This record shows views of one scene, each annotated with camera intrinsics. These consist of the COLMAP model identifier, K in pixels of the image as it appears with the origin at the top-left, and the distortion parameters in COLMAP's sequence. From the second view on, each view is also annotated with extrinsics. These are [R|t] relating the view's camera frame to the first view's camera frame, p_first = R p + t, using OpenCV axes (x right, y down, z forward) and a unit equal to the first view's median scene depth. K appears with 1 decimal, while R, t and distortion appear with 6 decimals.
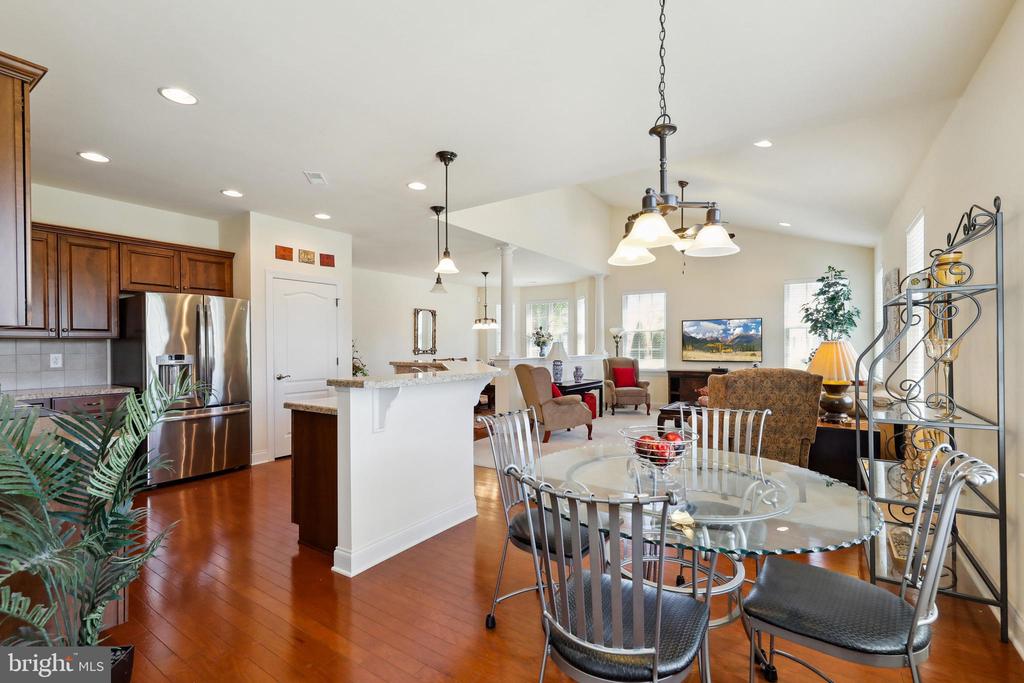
lens RADIAL K [[463.3, 0, 503.8], [0, 463.3, 343.2], [0, 0, 1]] dist [0.000506, -0.000003]
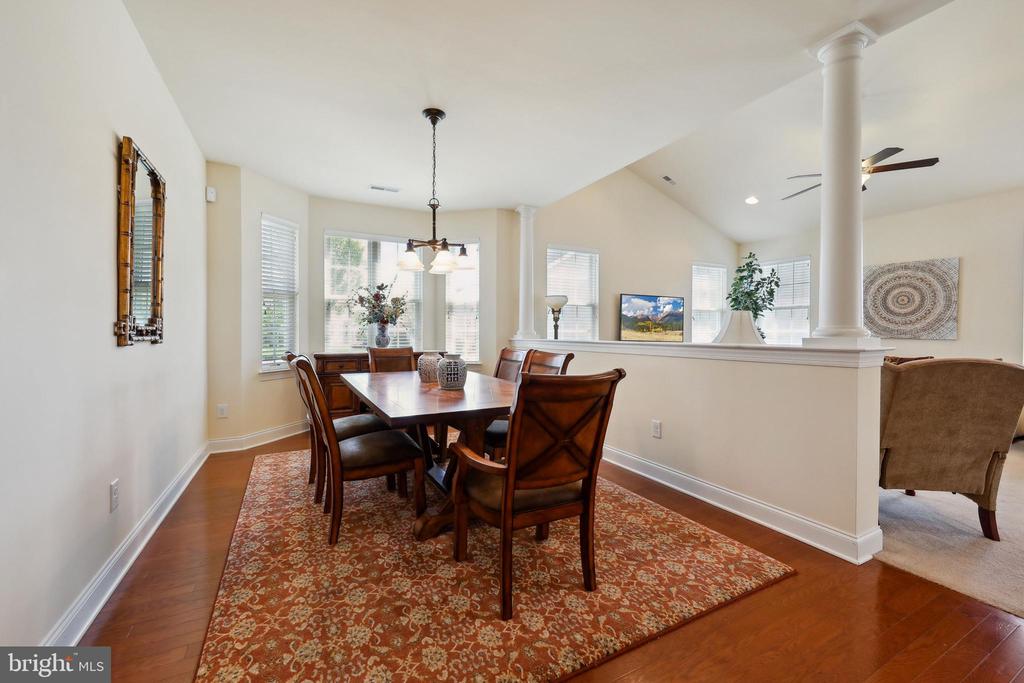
lens RADIAL K [[410.5, 0, 522.5], [0, 410.5, 347.1], [0, 0, 1]] dist [0.006681, -0.000573]
pose [[0.442720, -0.030513, 0.896140, -0.282749], [-0.002762, 0.999370, 0.035393, 0.017094], [-0.896655, -0.018145, 0.442357, 0.755491]]
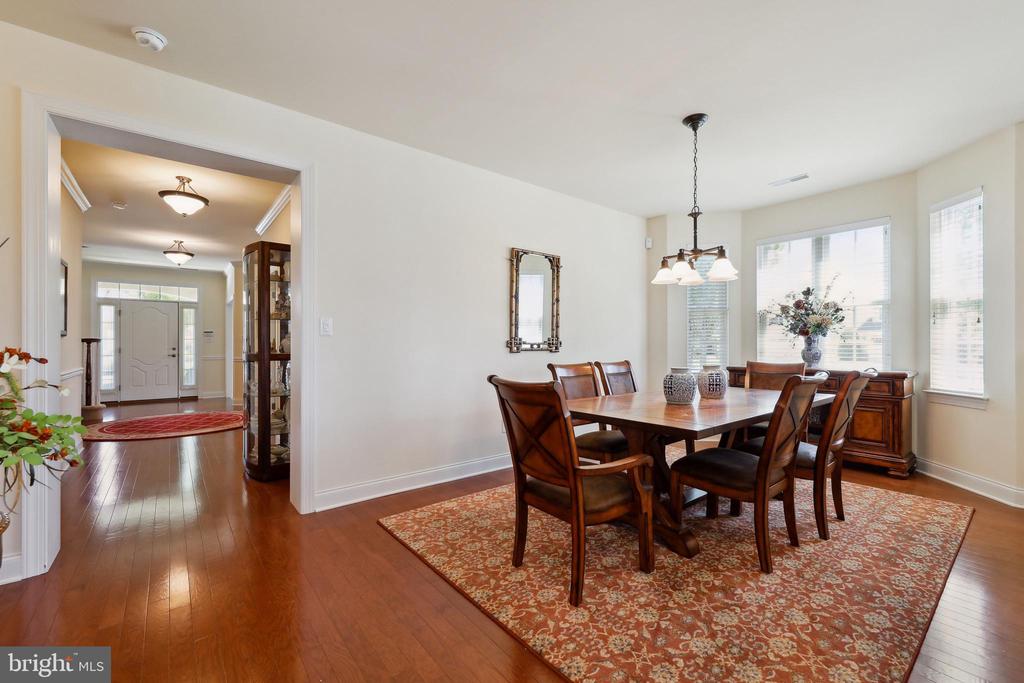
lens RADIAL K [[441.4, 0, 514.5], [0, 441.4, 340.2], [0, 0, 1]] dist [0.022482, 0.001135]
pose [[0.962874, -0.001435, -0.269948, -0.076717], [-0.001088, 0.999957, -0.009196, 0.017036], [0.269950, 0.009148, 0.962831, 0.607608]]
